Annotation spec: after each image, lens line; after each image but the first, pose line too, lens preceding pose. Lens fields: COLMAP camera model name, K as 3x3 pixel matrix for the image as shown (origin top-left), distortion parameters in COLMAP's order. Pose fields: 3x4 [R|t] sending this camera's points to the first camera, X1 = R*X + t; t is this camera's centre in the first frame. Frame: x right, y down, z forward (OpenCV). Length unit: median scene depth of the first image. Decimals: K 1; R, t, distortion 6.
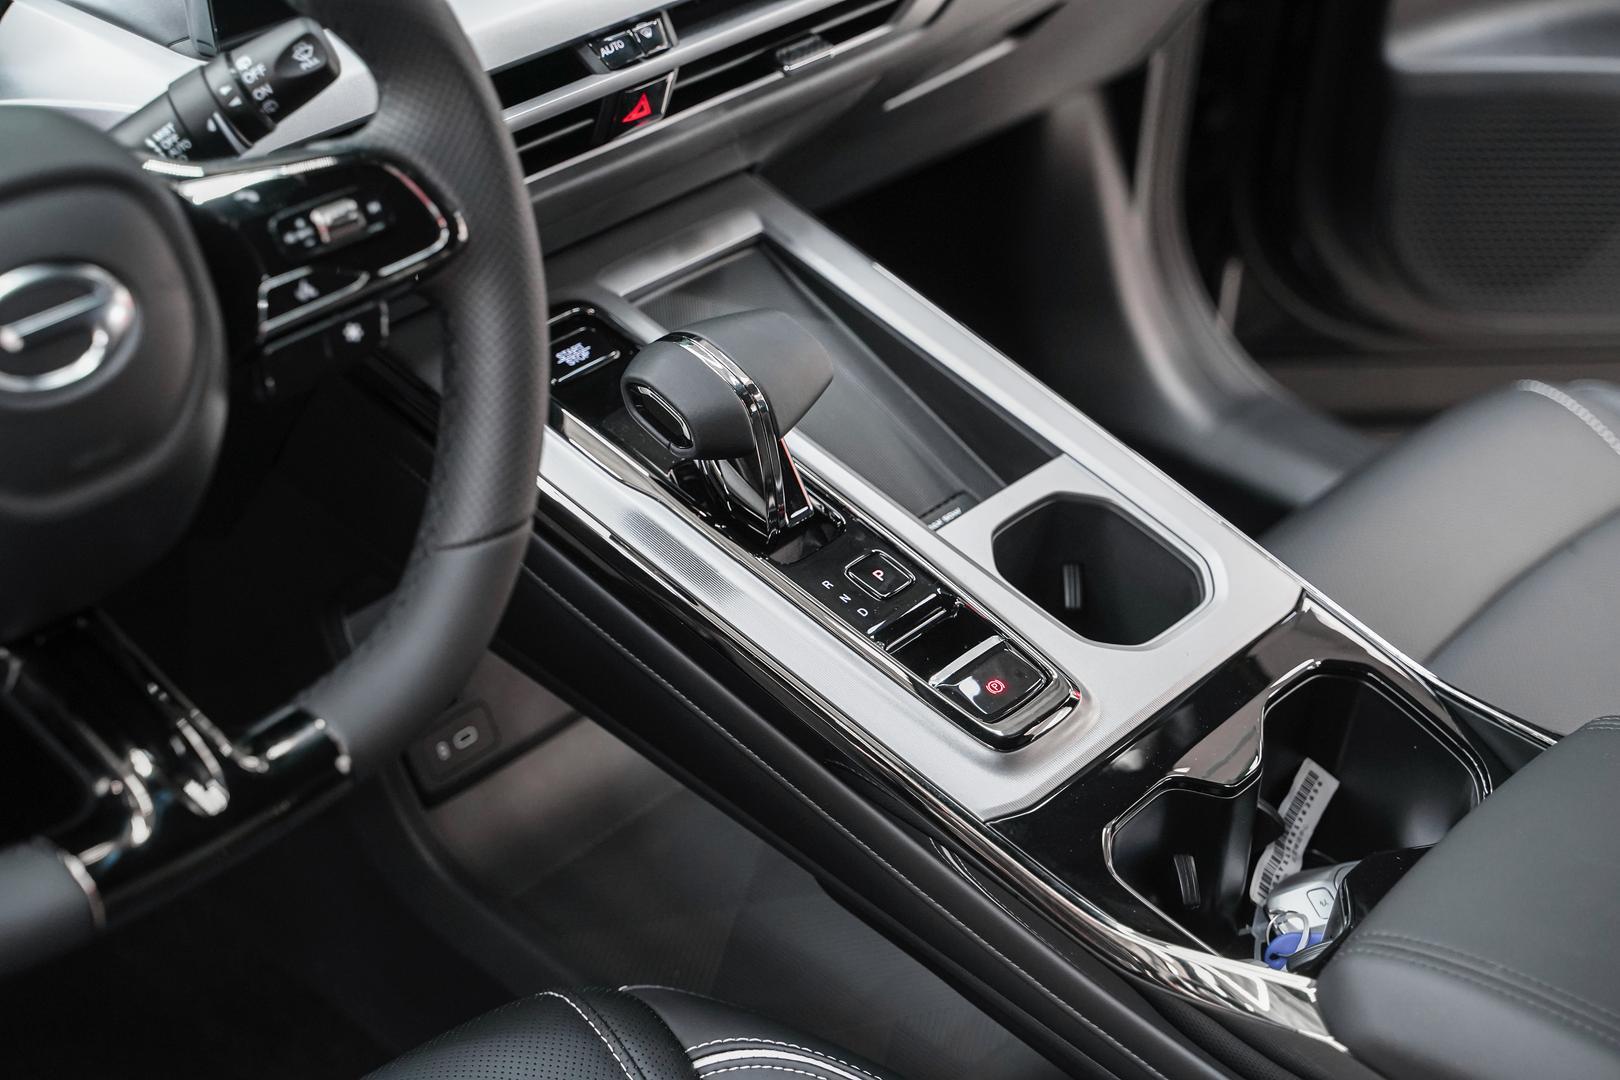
lens RADIAL K [[2590.7, 0, 810.0], [0, 2590.7, 540.0], [0, 0, 1]] dist [-0.011186, -0.025194]
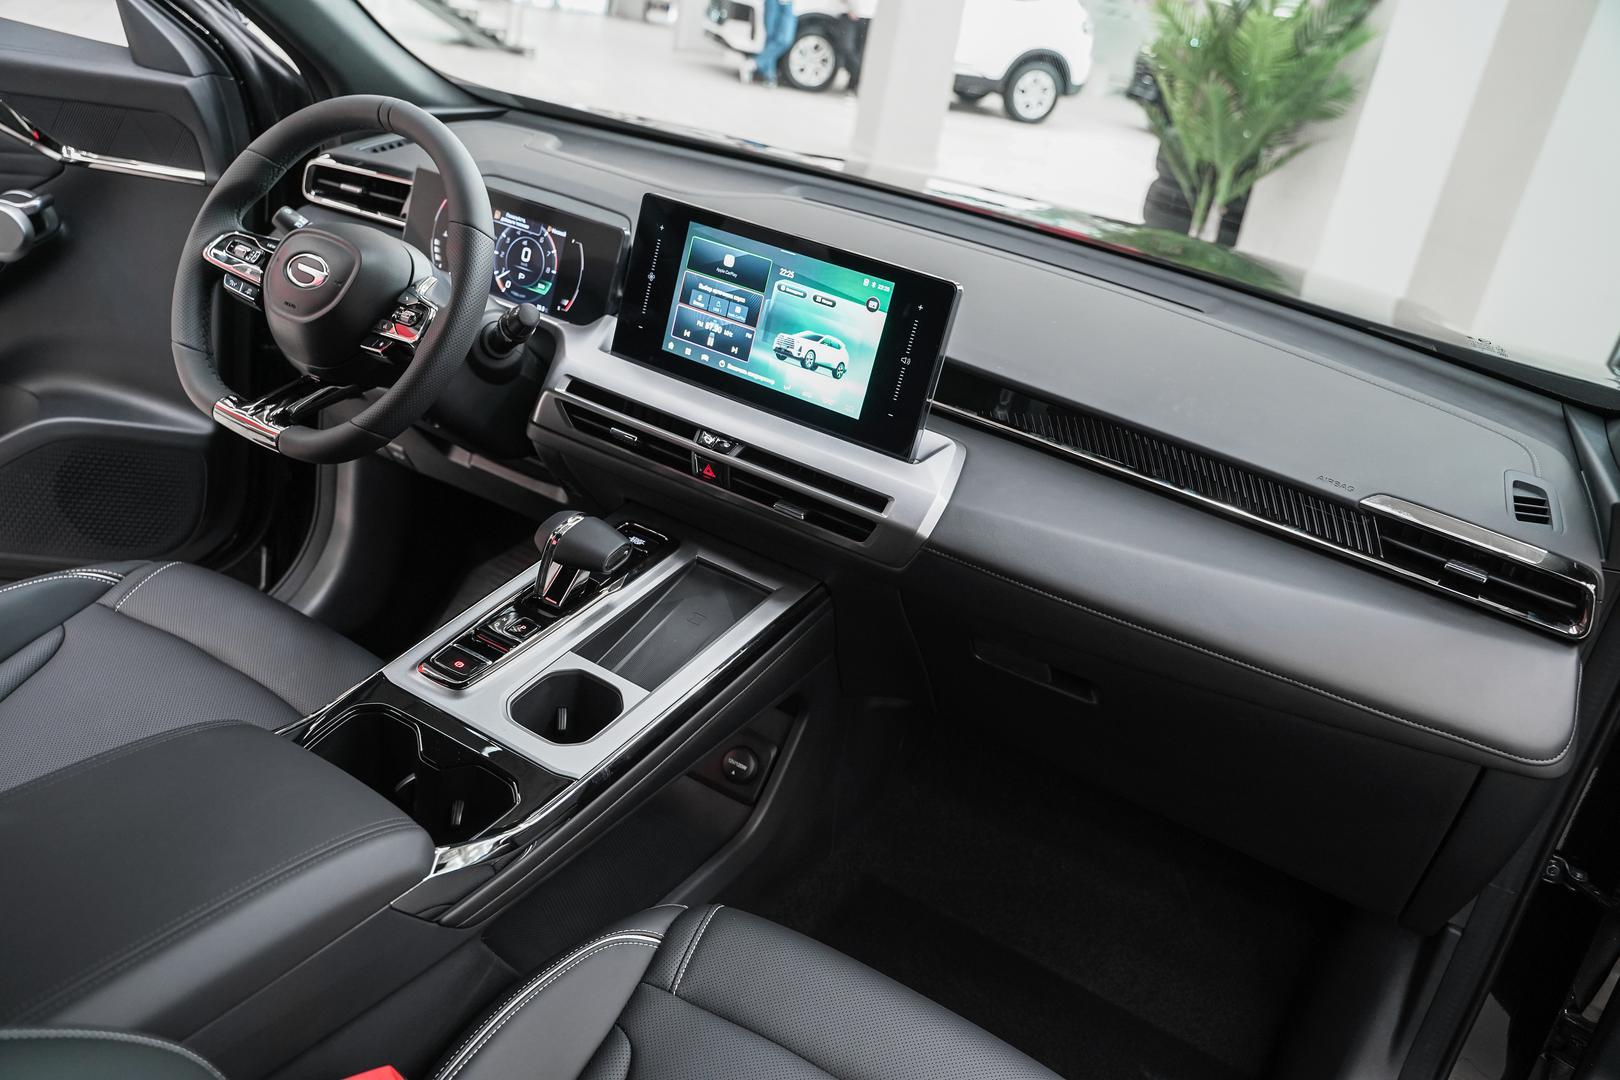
lens RADIAL K [[1298.2, 0, 810.0], [0, 1298.2, 540.0], [0, 0, 1]] dist [-0.008613, 0.002341]
pose [[0.194837, 0.372251, -0.907451, 1.034389], [-0.686632, 0.712434, 0.144827, -0.361675], [0.700411, 0.594867, 0.394408, 0.682076]]
